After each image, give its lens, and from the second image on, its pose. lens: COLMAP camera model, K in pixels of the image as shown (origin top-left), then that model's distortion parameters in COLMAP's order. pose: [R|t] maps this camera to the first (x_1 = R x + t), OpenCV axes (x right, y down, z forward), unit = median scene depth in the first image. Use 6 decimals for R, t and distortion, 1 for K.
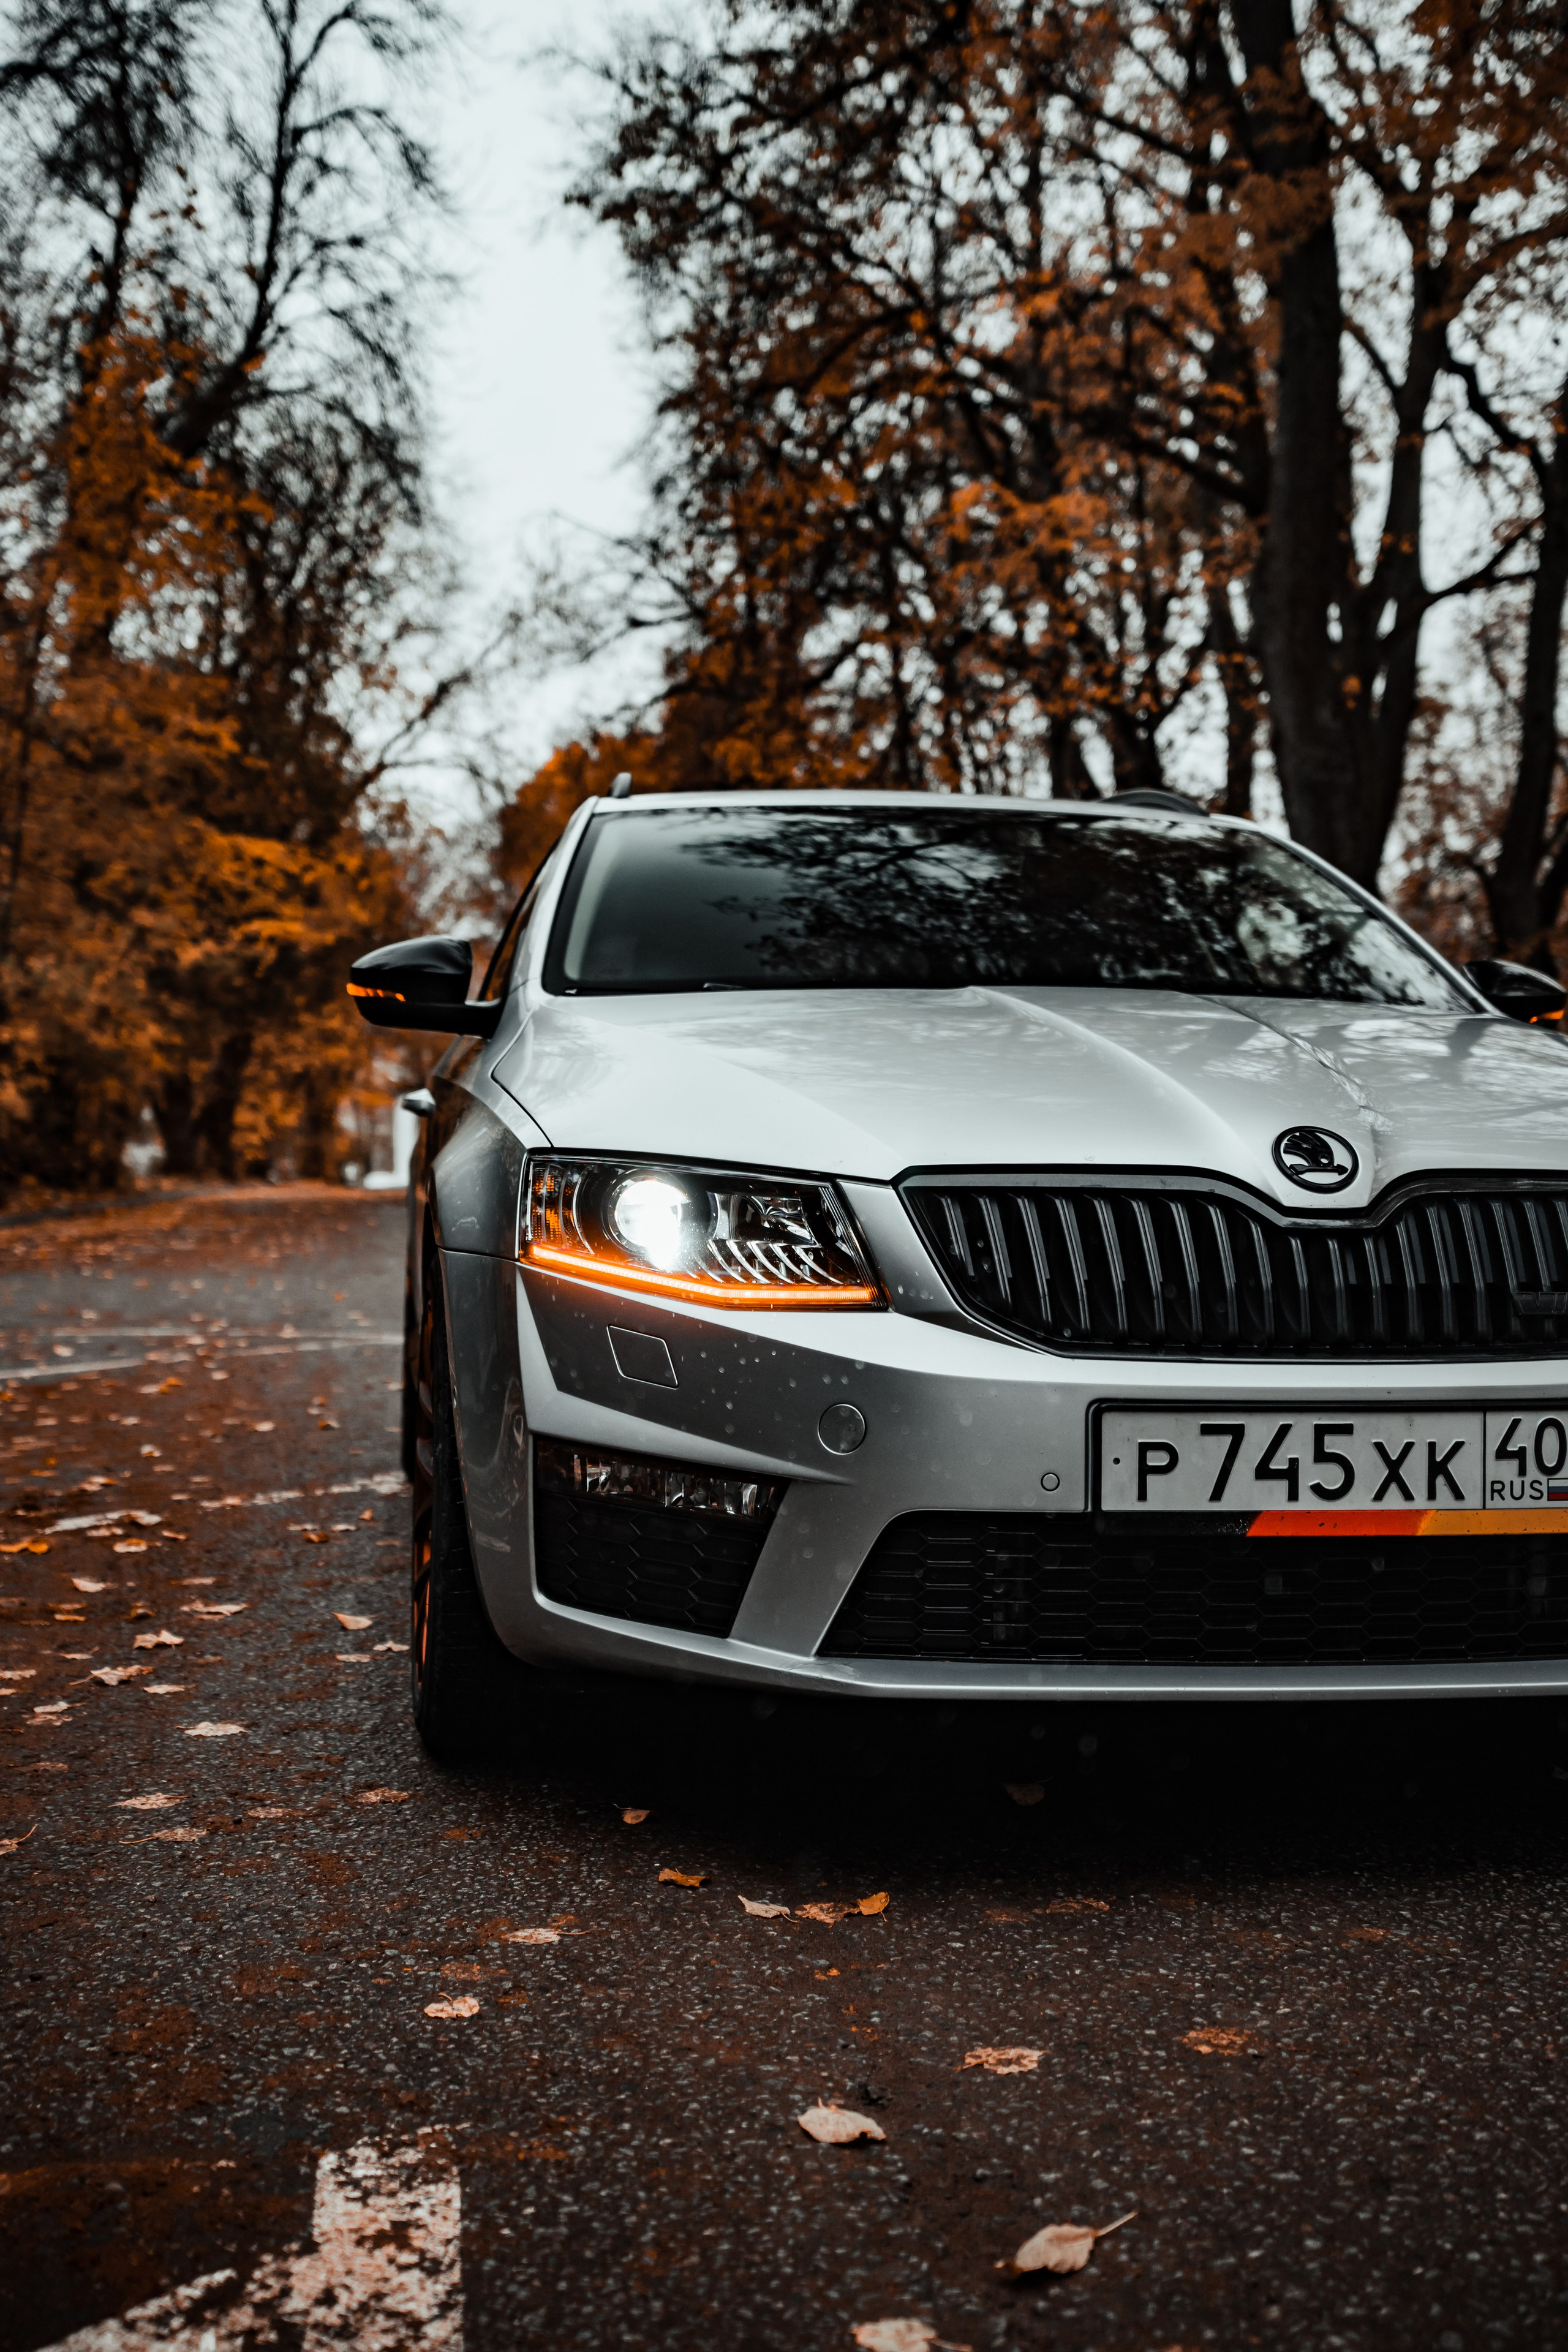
lens RADIAL K [[2660.3, 0, 781.1], [0, 2660.3, 1186.0], [0, 0, 1]] dist [0.079861, 0.001179]
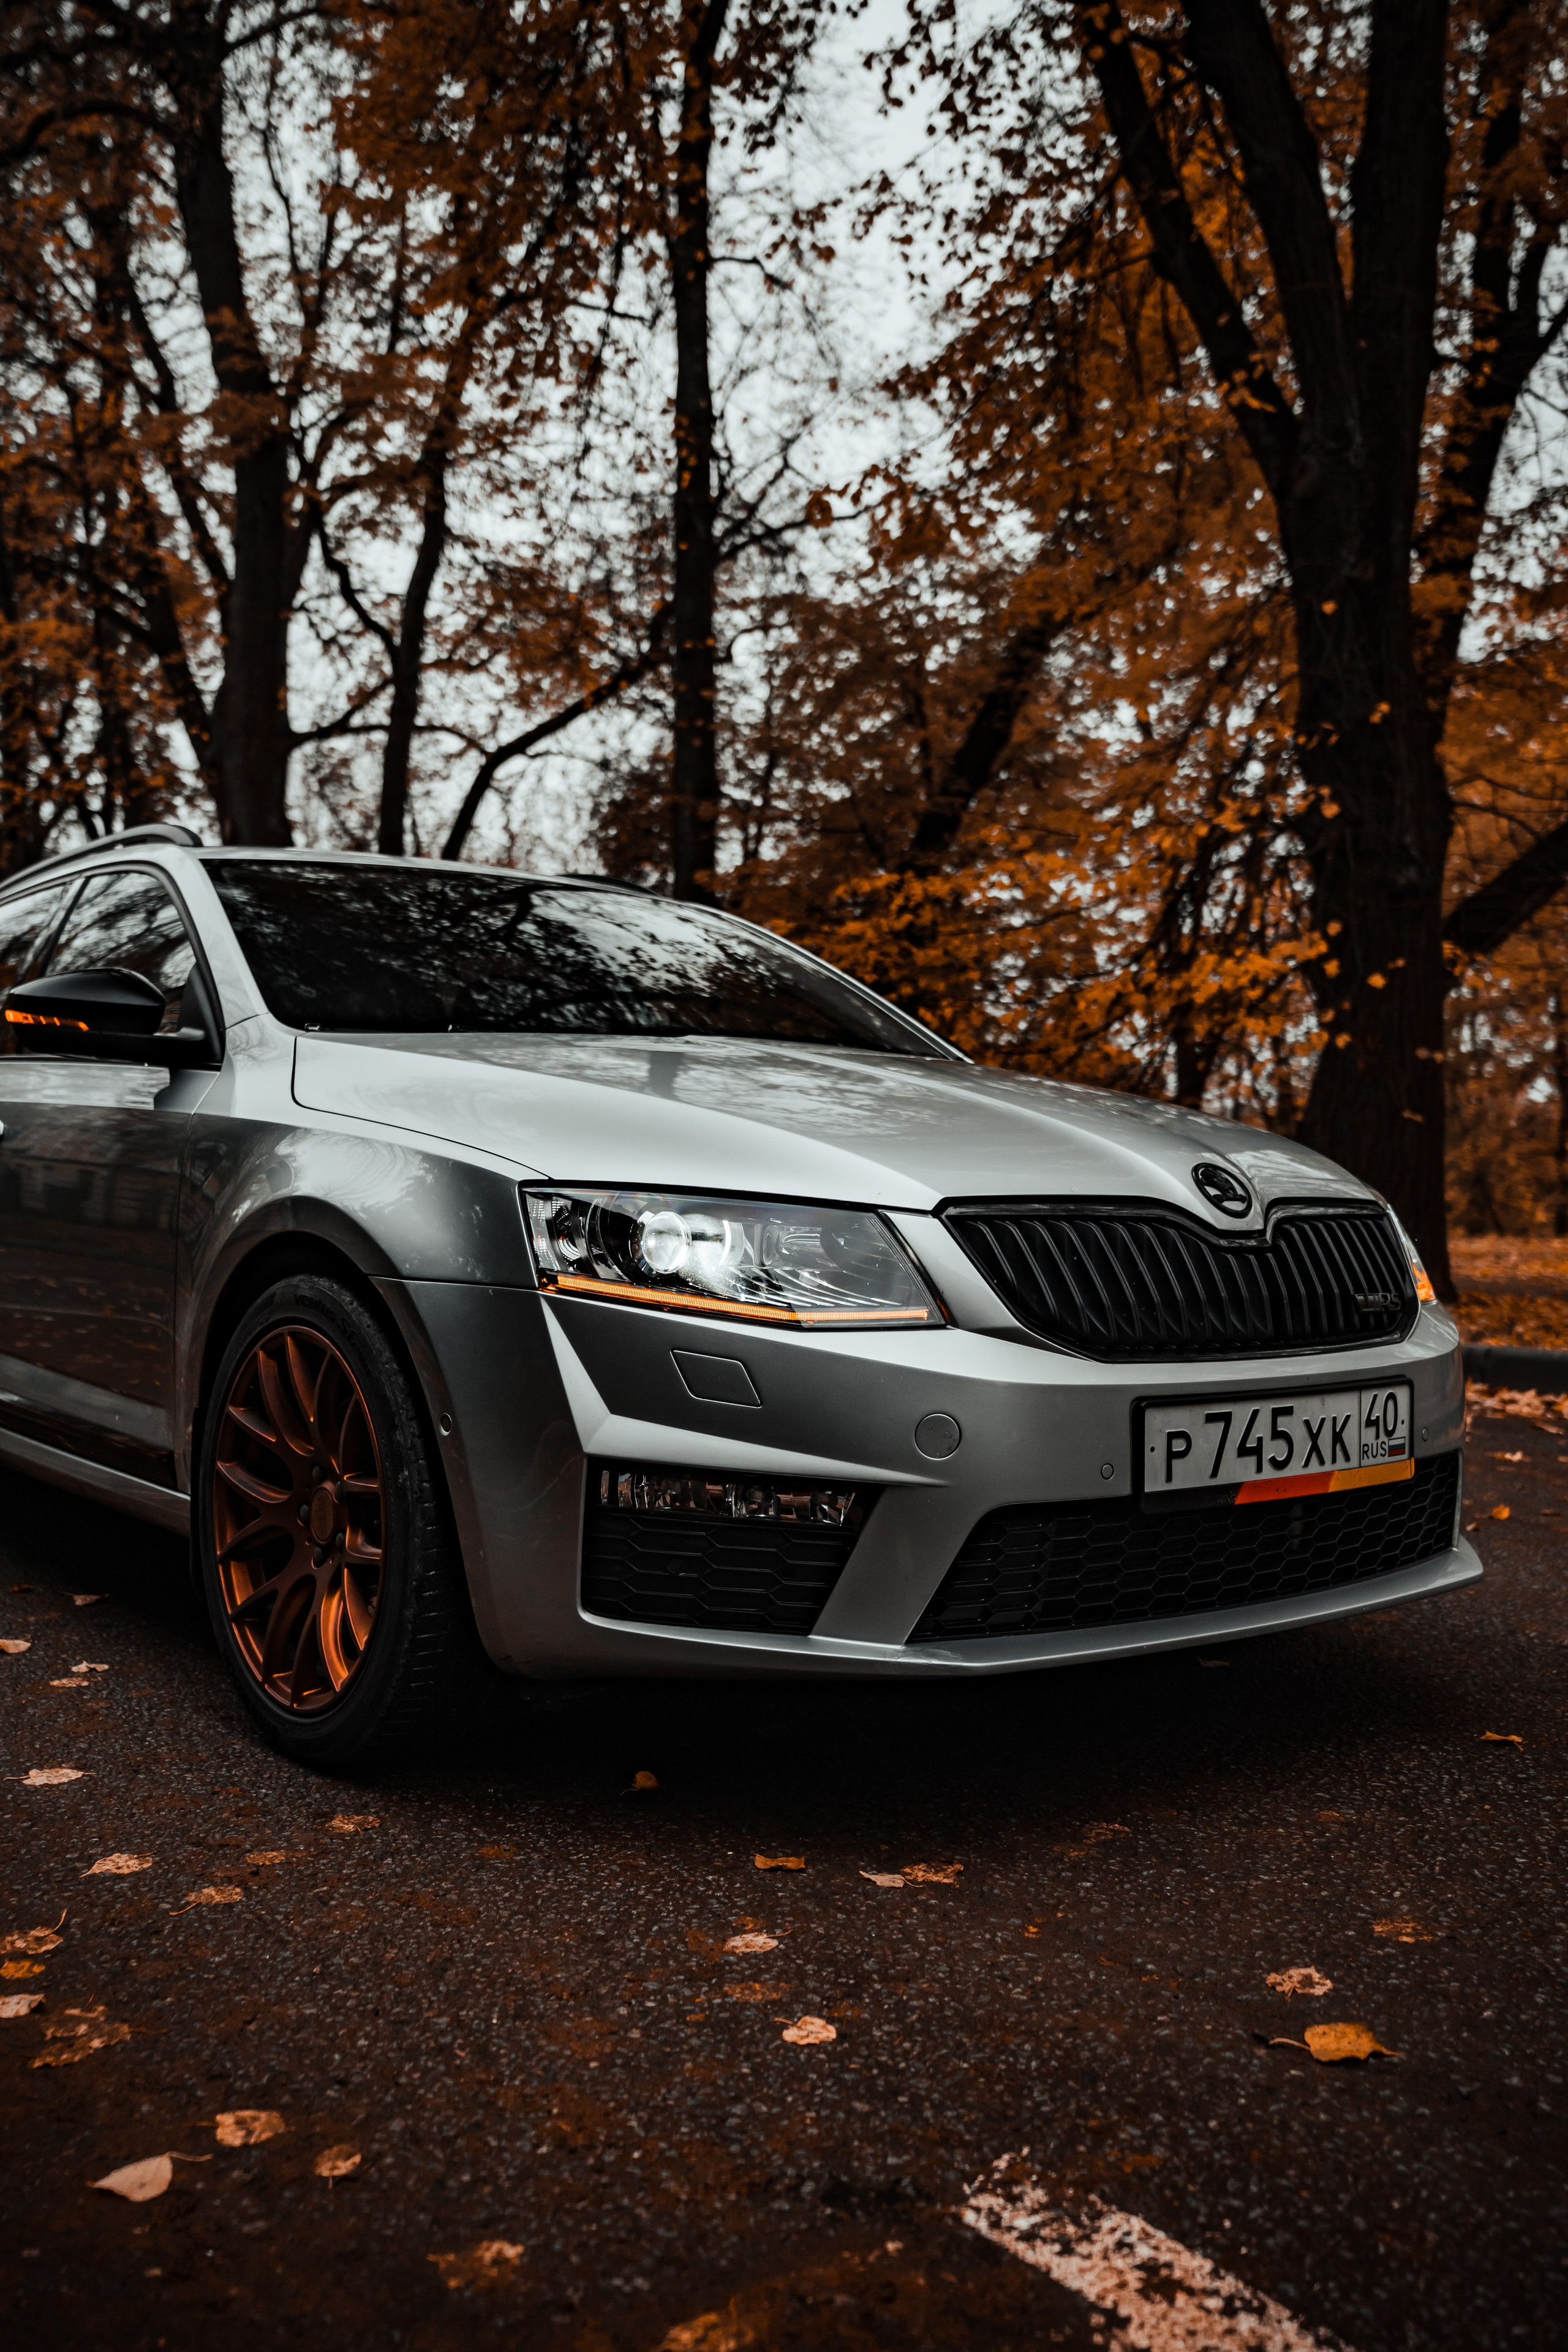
lens RADIAL K [[2059.8, 0, 784.0], [0, 2059.8, 1176.0], [0, 0, 1]] dist [0.004456, 0.000991]
pose [[0.873973, -0.000235, 0.485974, -0.301669], [0.003707, 0.999974, -0.006184, -0.008025], [-0.485960, 0.007206, 0.873951, 0.189098]]
